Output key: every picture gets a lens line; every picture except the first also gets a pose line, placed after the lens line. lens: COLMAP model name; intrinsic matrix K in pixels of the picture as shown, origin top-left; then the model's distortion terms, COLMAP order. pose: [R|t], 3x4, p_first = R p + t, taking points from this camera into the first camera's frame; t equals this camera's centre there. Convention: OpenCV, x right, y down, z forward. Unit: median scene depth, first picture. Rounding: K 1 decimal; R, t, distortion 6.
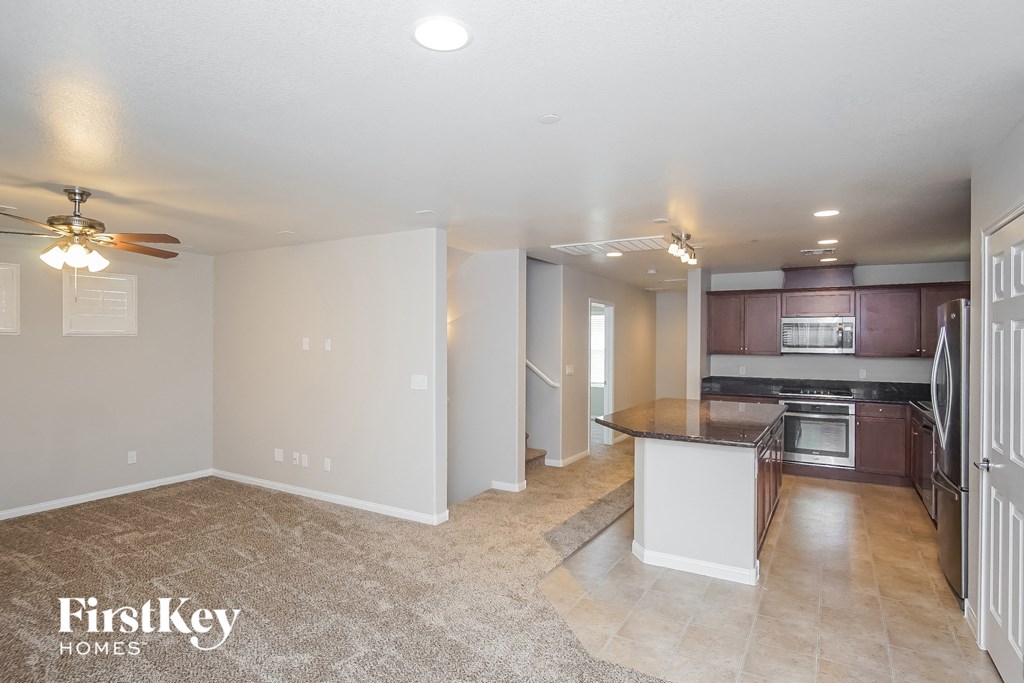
lens RADIAL K [[565.1, 0, 509.8], [0, 565.1, 346.1], [0, 0, 1]] dist [0.034208, 0.000687]
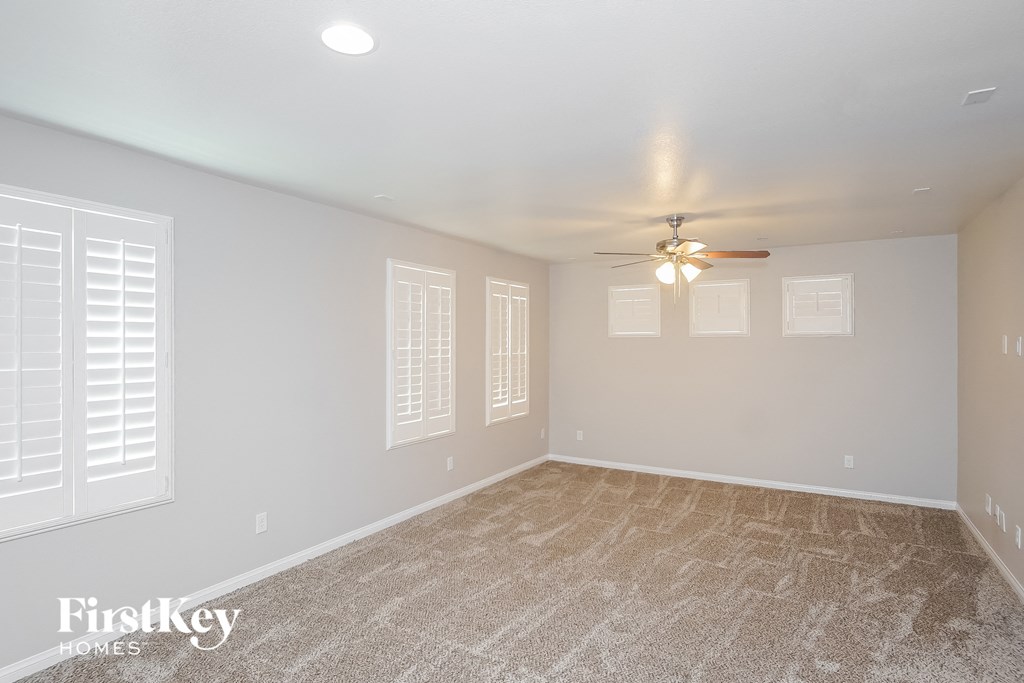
lens RADIAL K [[565.1, 0, 509.8], [0, 565.1, 346.1], [0, 0, 1]] dist [0.034208, 0.000687]
pose [[0.019855, 0.001428, -0.999802, 0.377561], [-0.007504, 0.999971, 0.001279, 0.003924], [0.999775, 0.007477, 0.019865, 0.526551]]
